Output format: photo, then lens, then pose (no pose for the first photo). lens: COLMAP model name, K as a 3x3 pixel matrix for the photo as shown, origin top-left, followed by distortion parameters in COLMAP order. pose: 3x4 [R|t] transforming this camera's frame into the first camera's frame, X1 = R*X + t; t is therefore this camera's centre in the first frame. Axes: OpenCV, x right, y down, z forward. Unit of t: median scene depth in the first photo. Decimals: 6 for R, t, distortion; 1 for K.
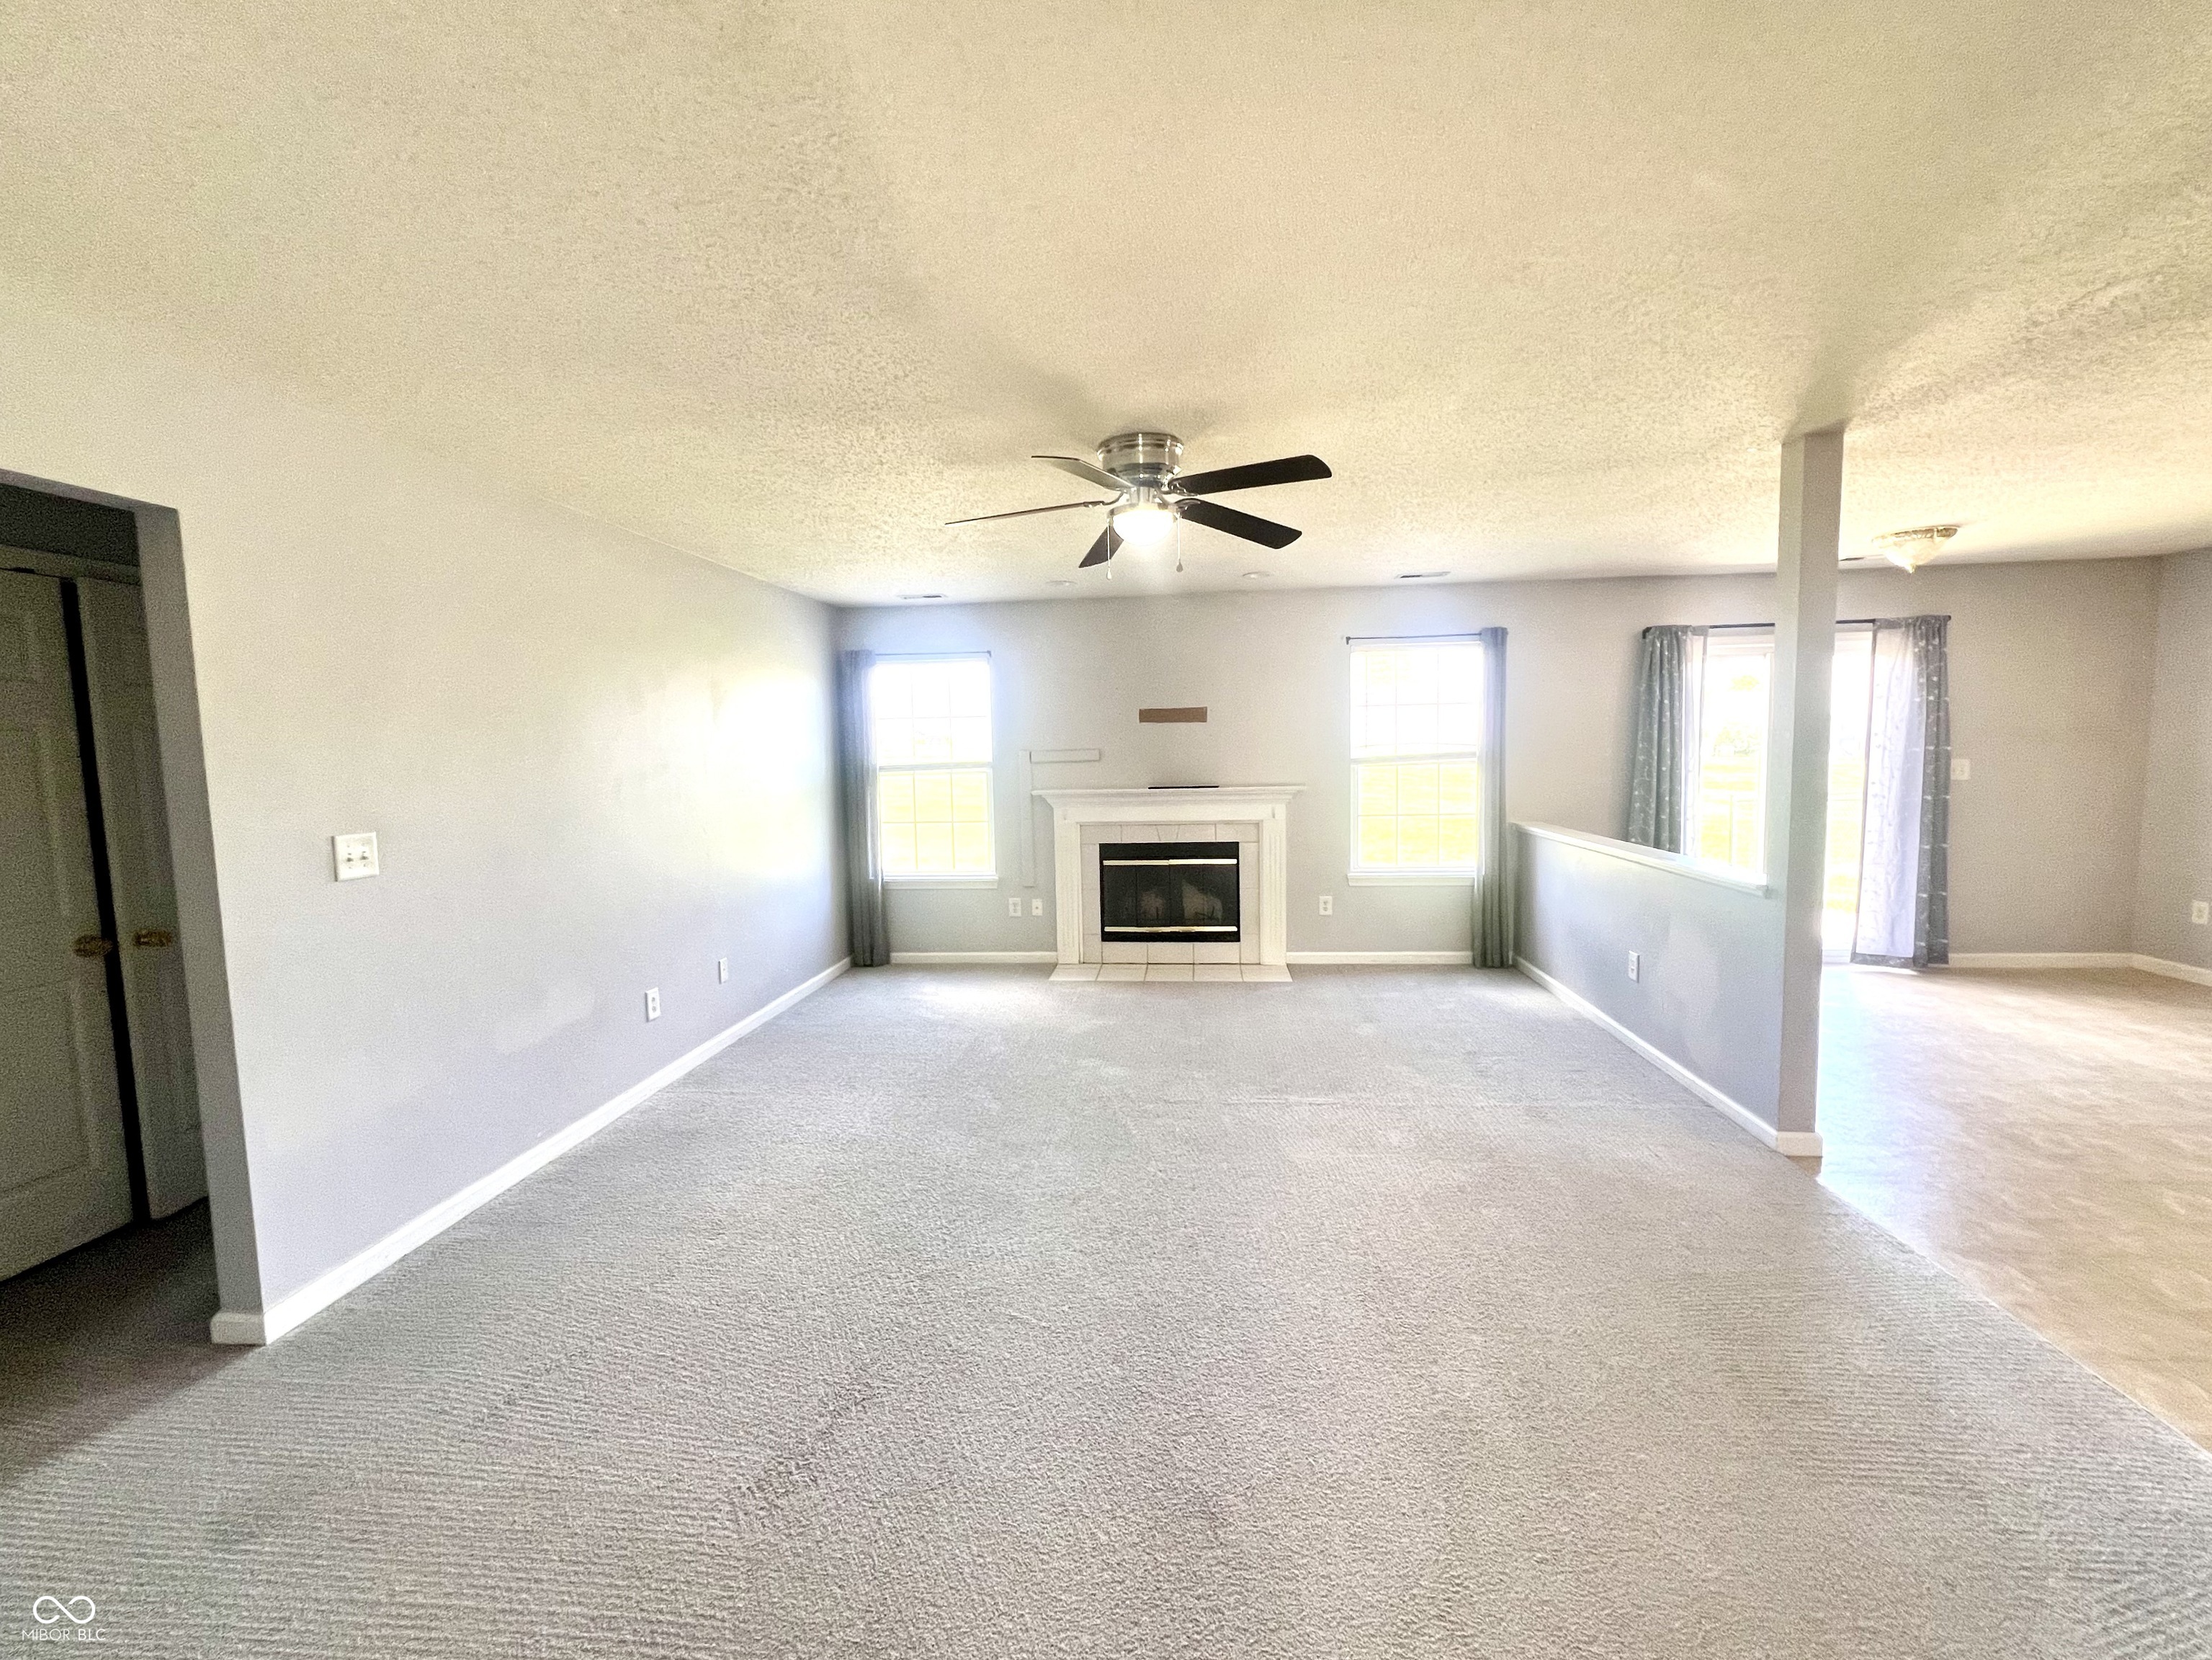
lens RADIAL K [[920.6, 0, 1106.0], [0, 920.6, 830.0], [0, 0, 1]] dist [-0.000277, 0.000075]
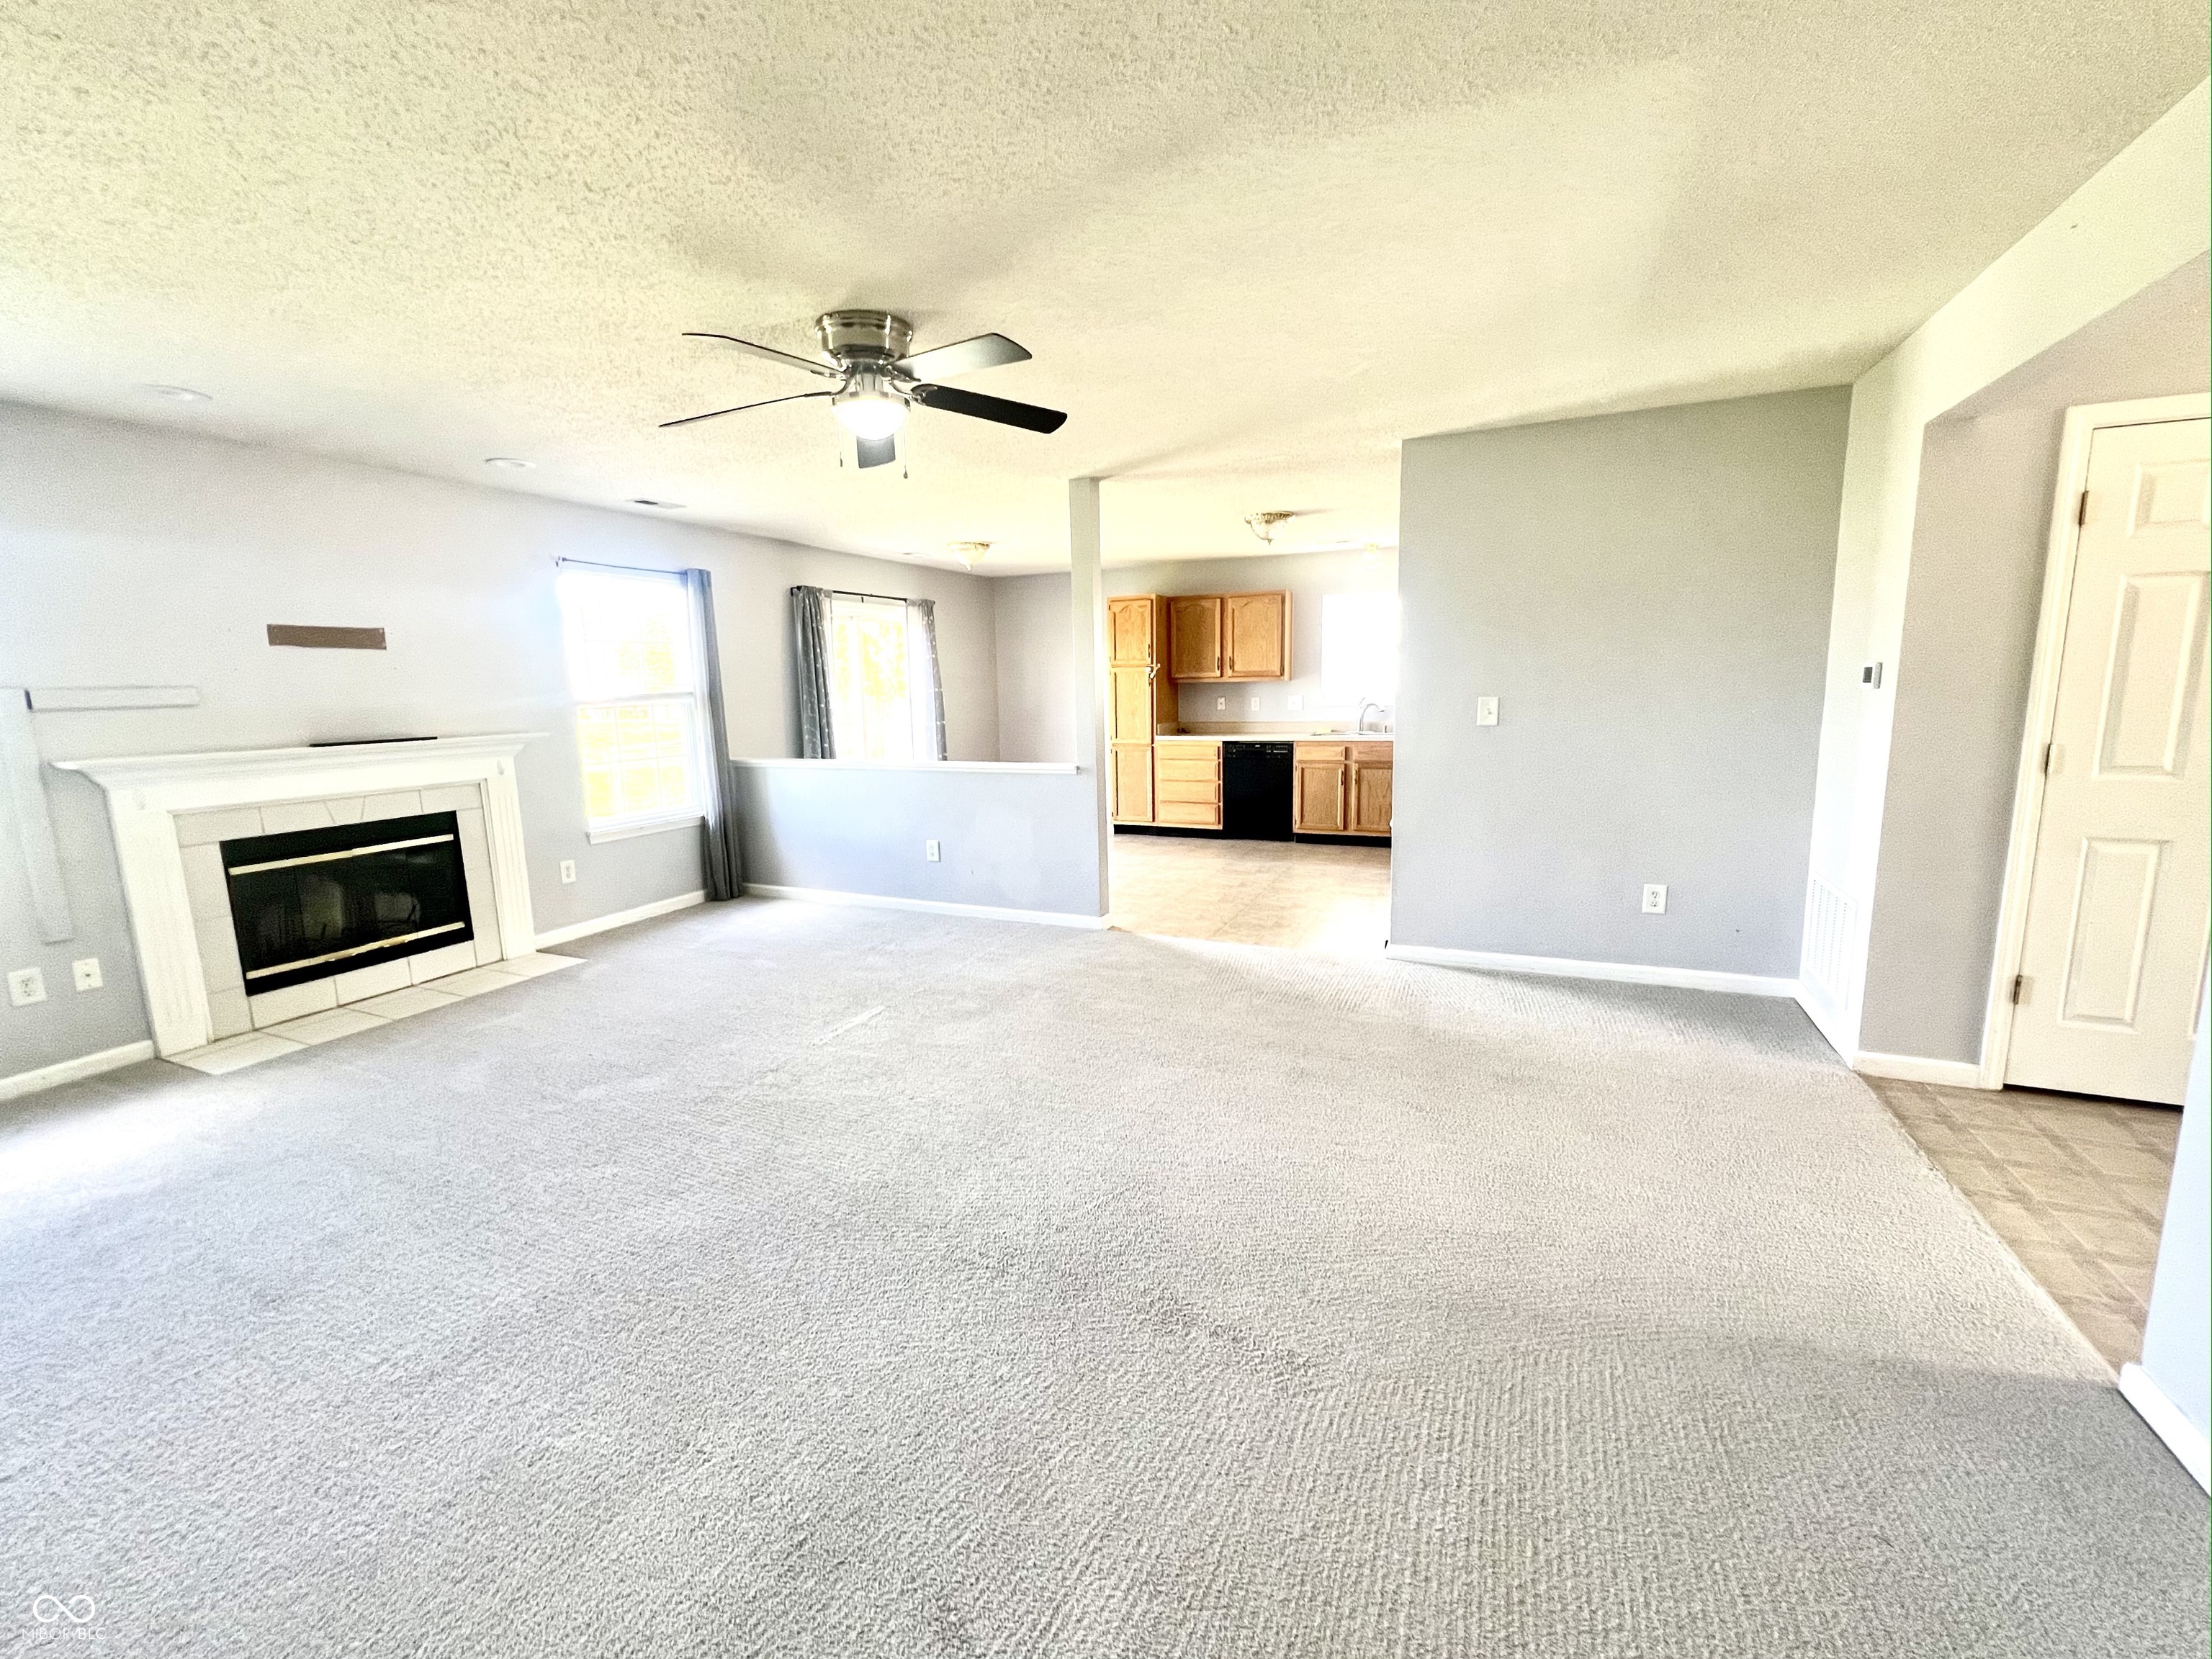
lens RADIAL K [[898.0, 0, 1106.0], [0, 898.0, 829.5], [0, 0, 1]] dist [0.000591, 0.000476]
pose [[0.322742, -0.139396, 0.936166, -0.385764], [0.103803, 0.988342, 0.111379, 0.001448], [-0.940778, 0.061230, 0.333449, 0.249129]]
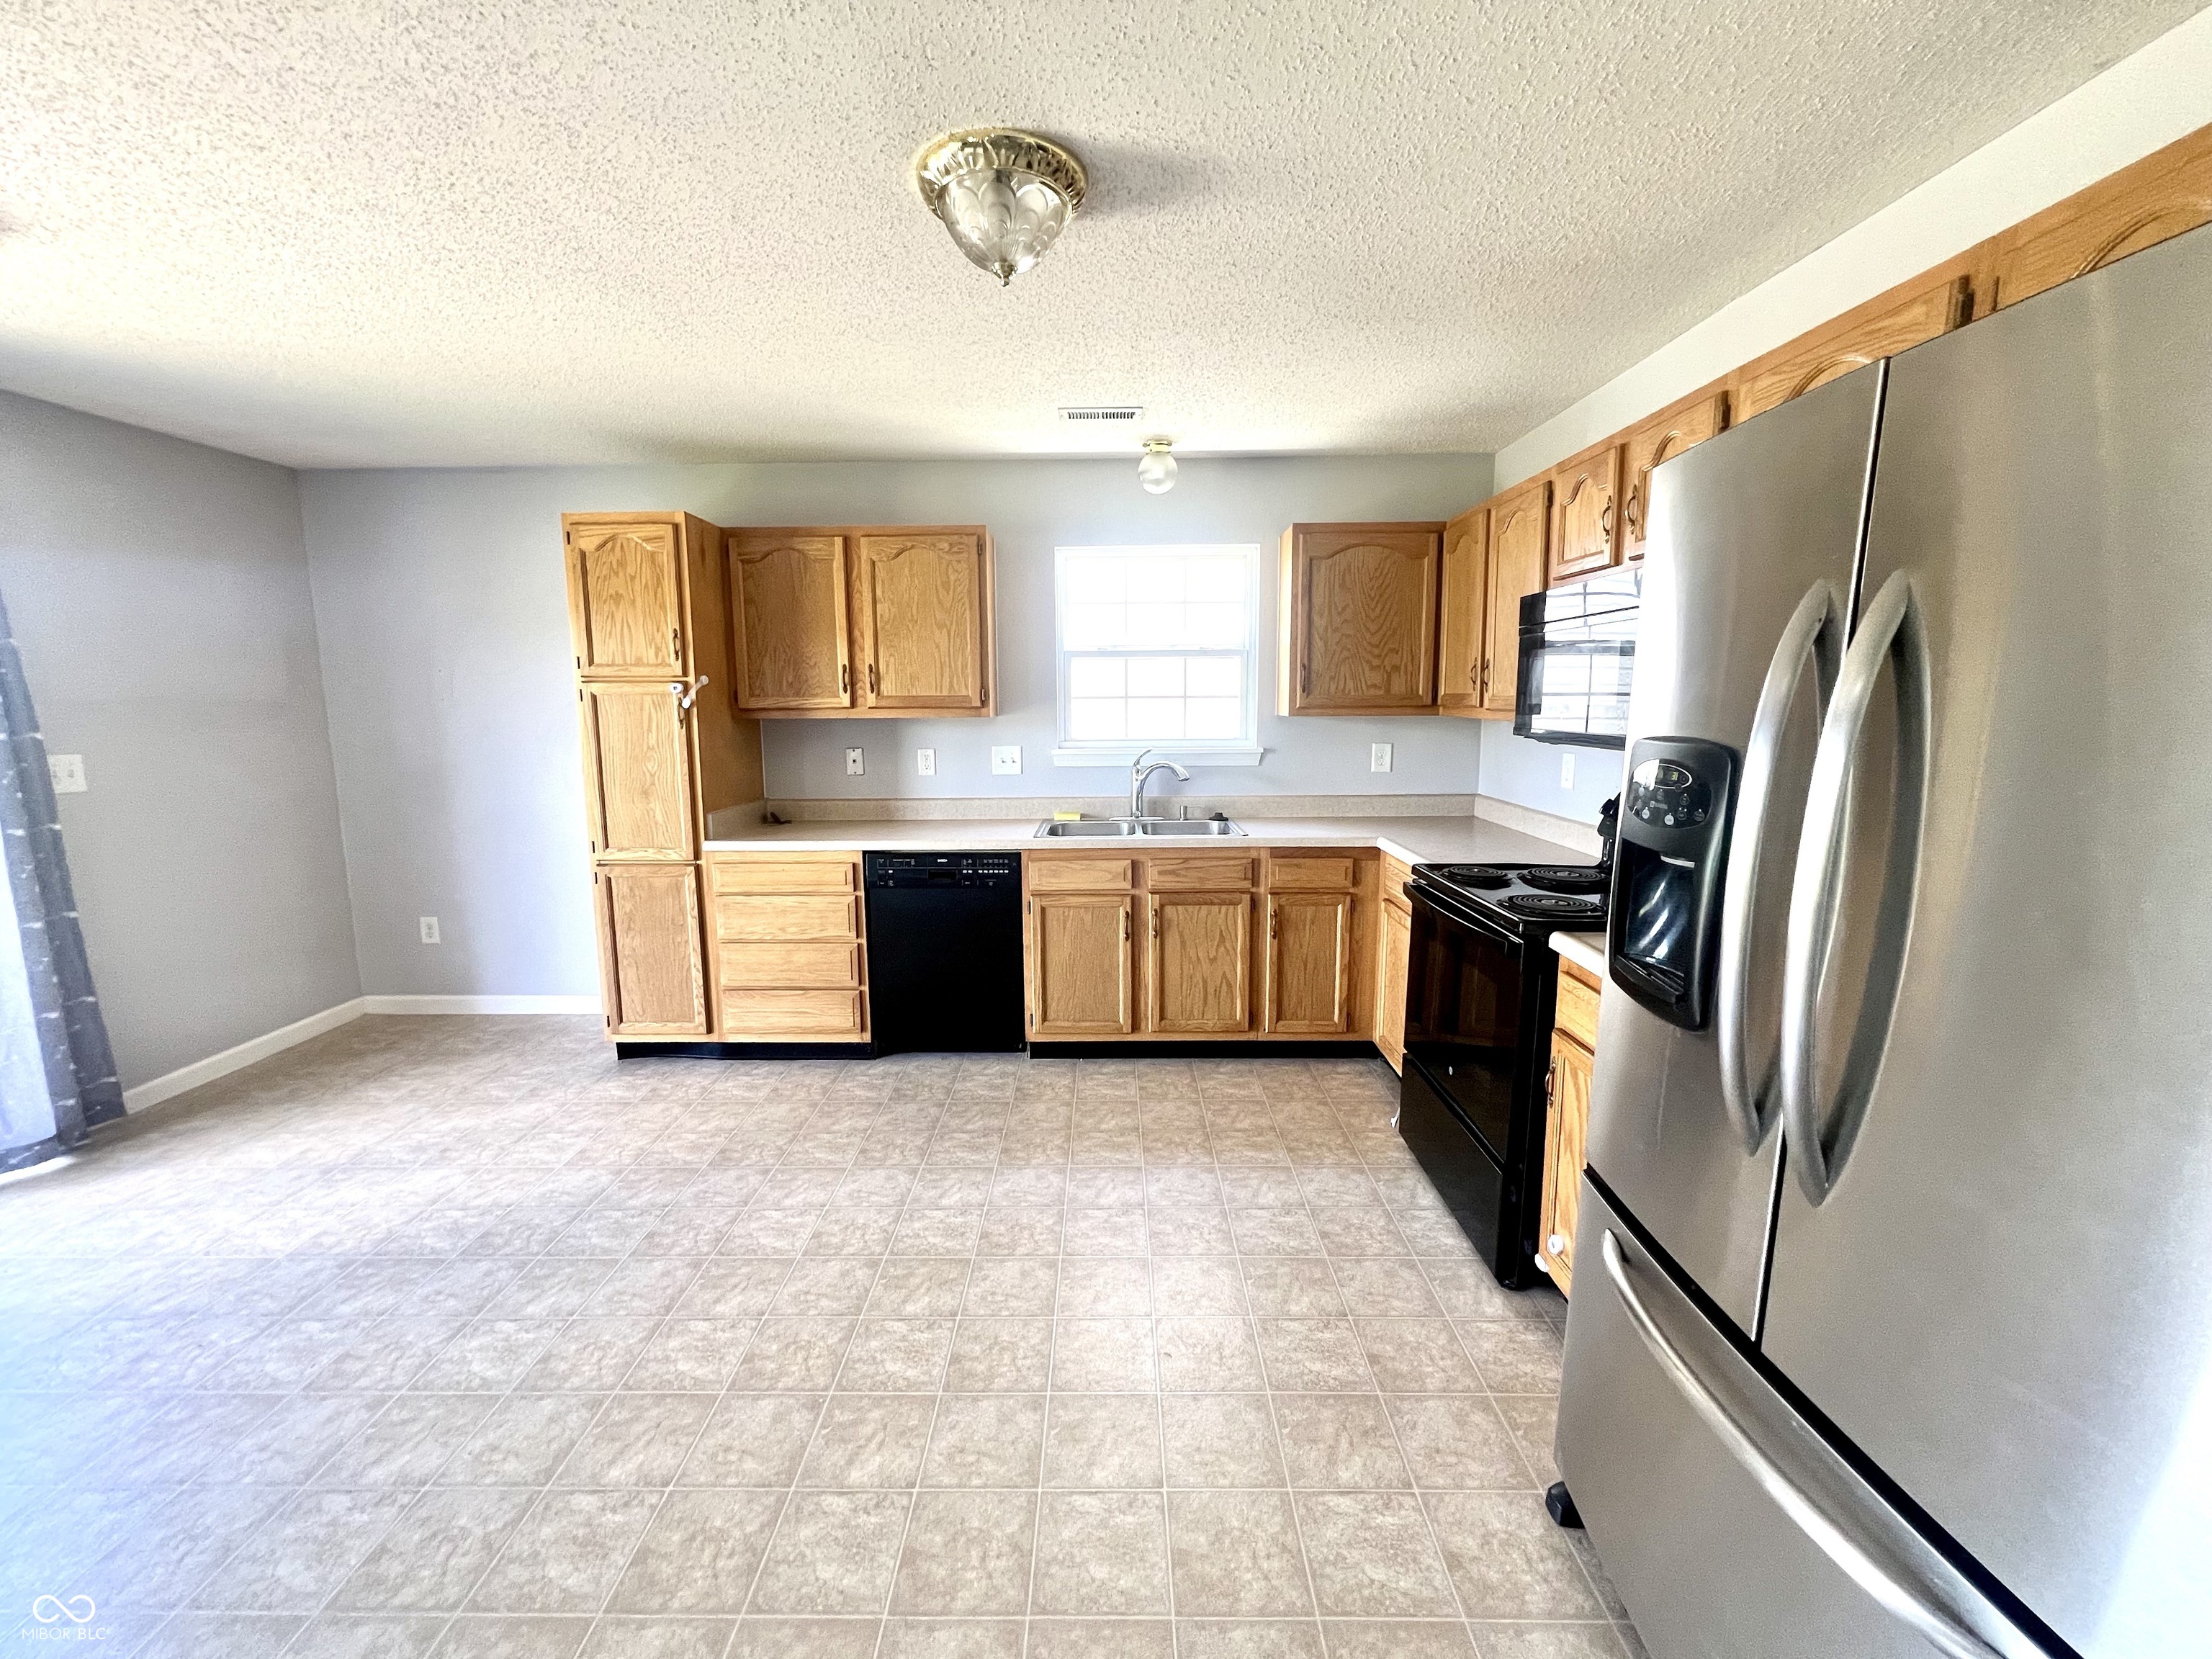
lens RADIAL K [[898.0, 0, 1106.0], [0, 898.0, 829.5], [0, 0, 1]] dist [0.000591, 0.000476]
pose [[-0.075703, -0.122230, 0.989610, 0.325330], [0.101784, 0.986327, 0.129611, -0.036540], [-0.991922, 0.110539, -0.062227, 0.395828]]
